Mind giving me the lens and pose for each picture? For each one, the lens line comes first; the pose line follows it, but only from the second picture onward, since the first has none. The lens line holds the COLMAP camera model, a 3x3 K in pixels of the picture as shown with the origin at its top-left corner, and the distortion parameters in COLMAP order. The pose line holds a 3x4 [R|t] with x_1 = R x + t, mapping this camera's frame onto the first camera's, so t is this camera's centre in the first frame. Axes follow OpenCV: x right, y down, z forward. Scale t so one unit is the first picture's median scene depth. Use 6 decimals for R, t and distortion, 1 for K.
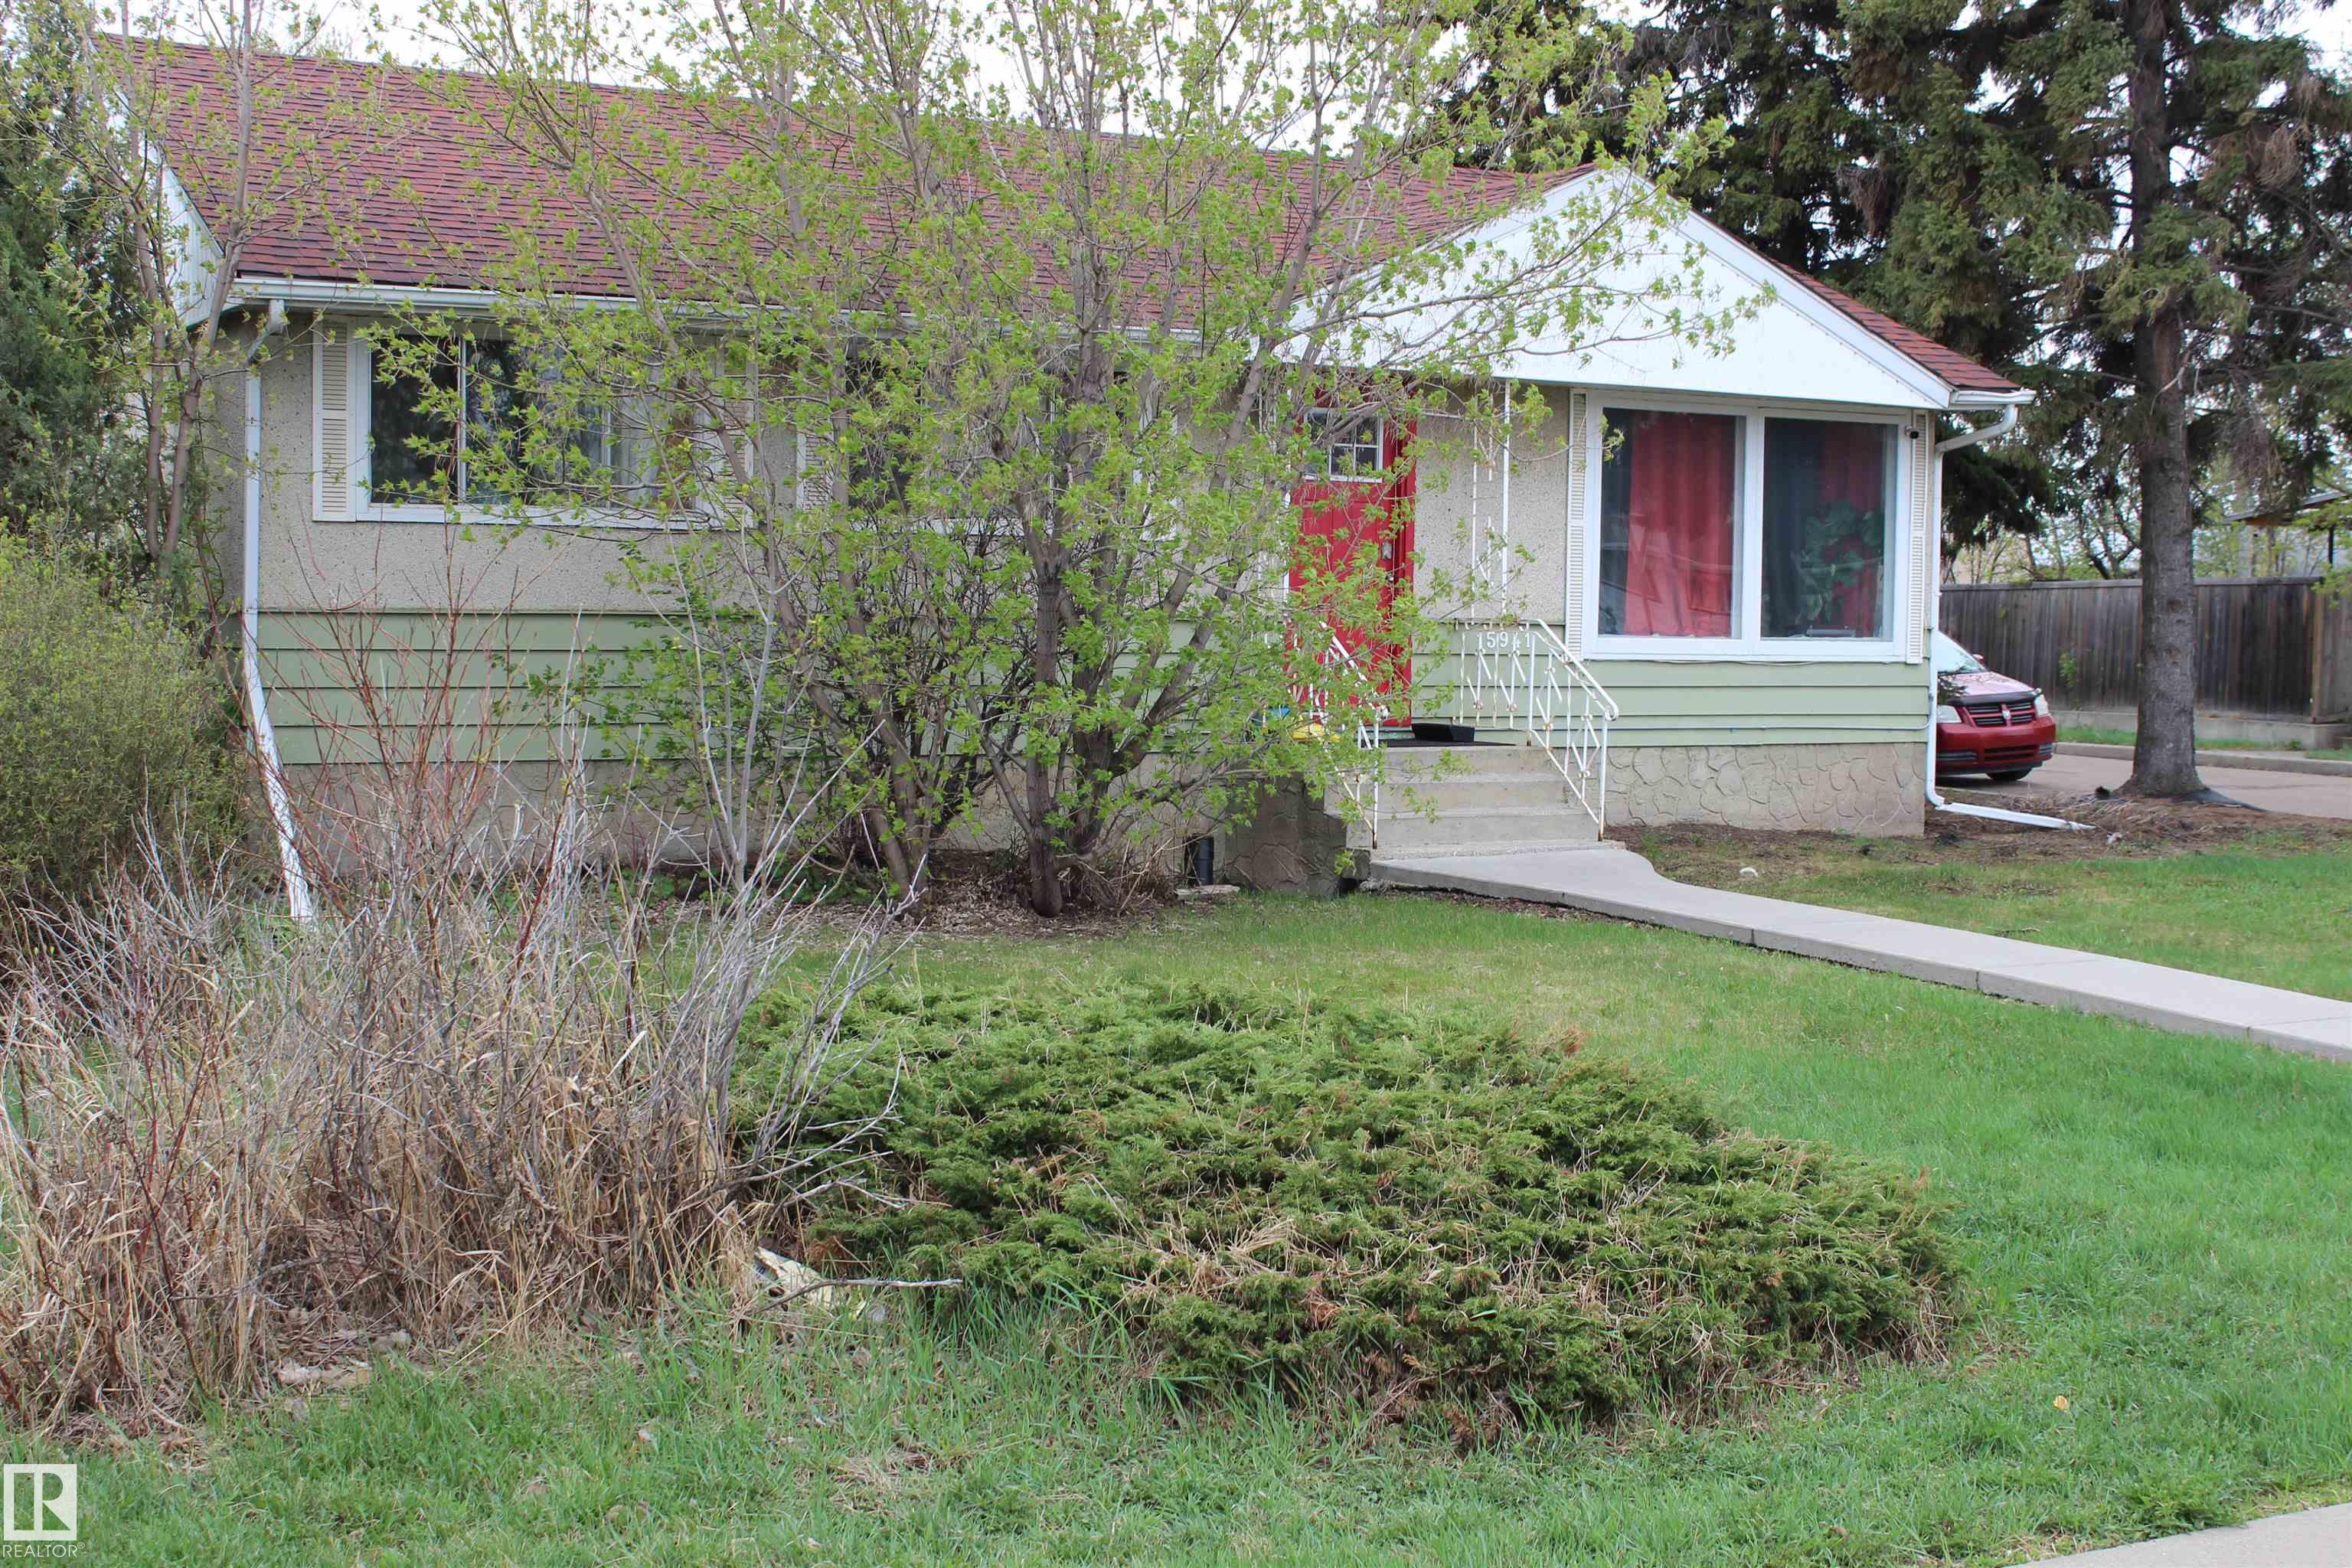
lens RADIAL K [[3075.6, 0, 1176.0], [0, 3075.6, 784.0], [0, 0, 1]] dist [-0.033875, 0.059522]
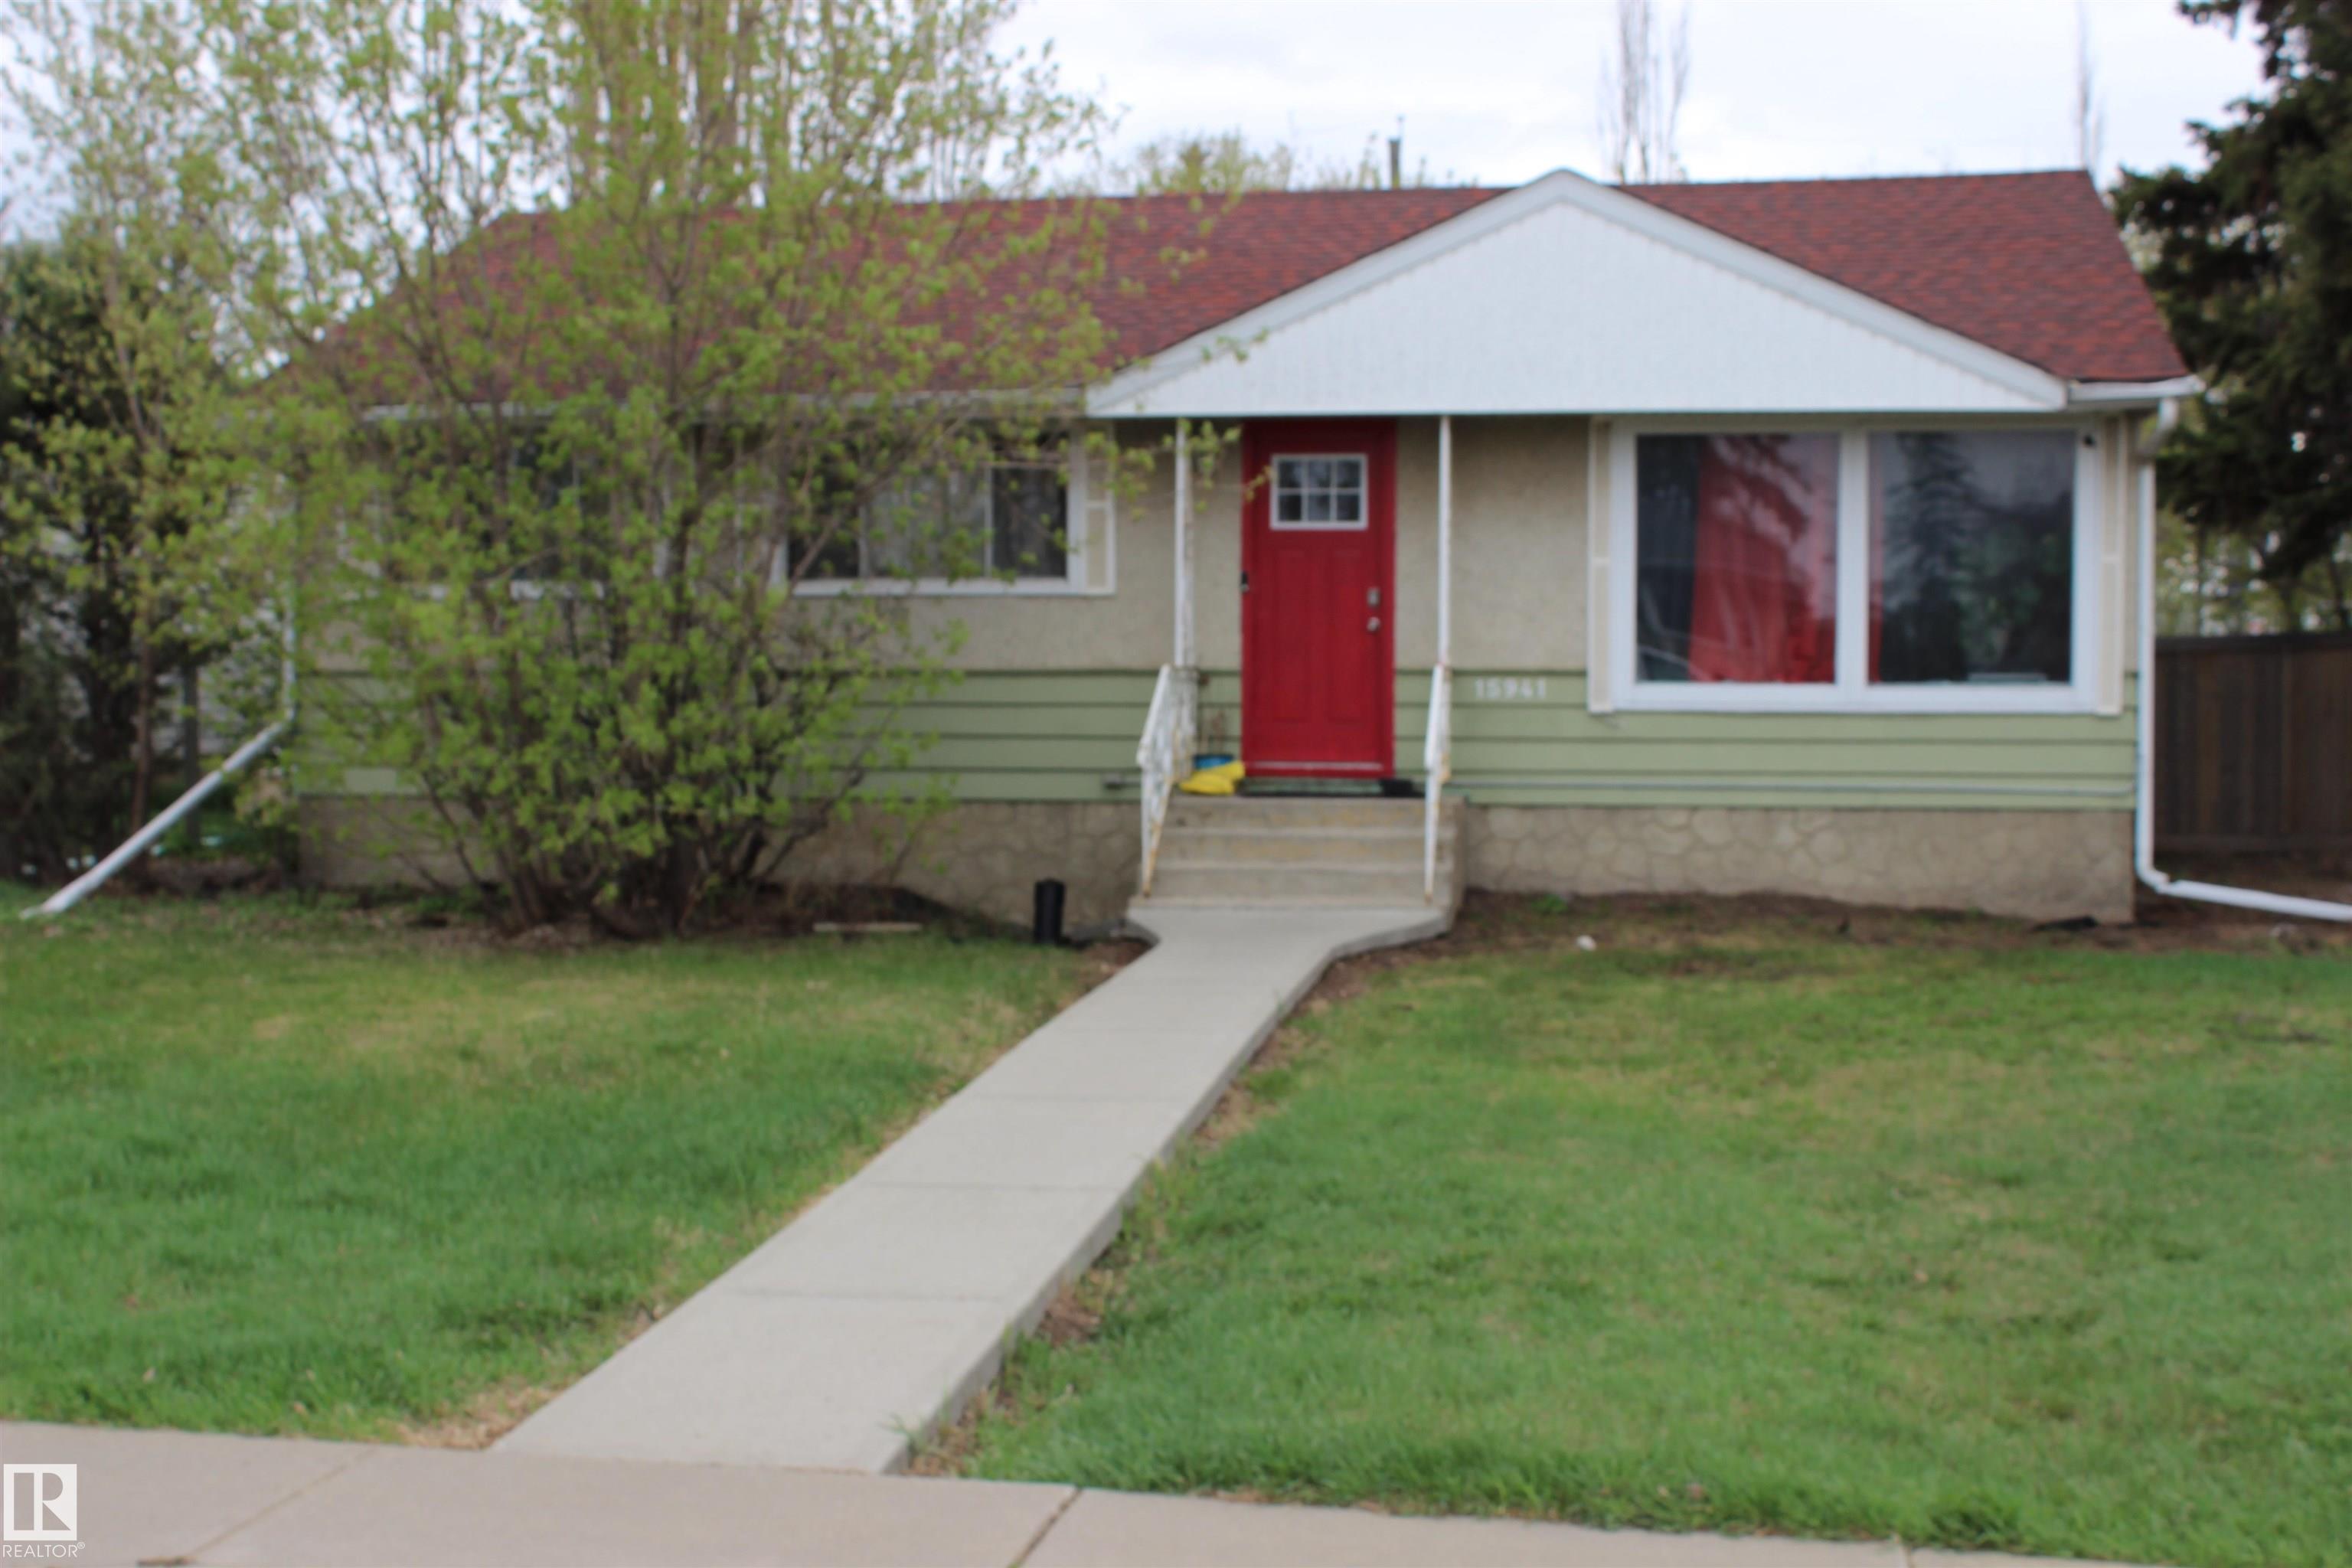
lens RADIAL K [[3075.6, 0, 1176.0], [0, 3075.6, 784.0], [0, 0, 1]] dist [-0.033875, 0.059522]
pose [[0.774686, 0.010542, -0.632258, 0.590577], [-0.026029, 0.999545, -0.015226, -0.000996], [0.631810, 0.028252, 0.774609, 0.200680]]
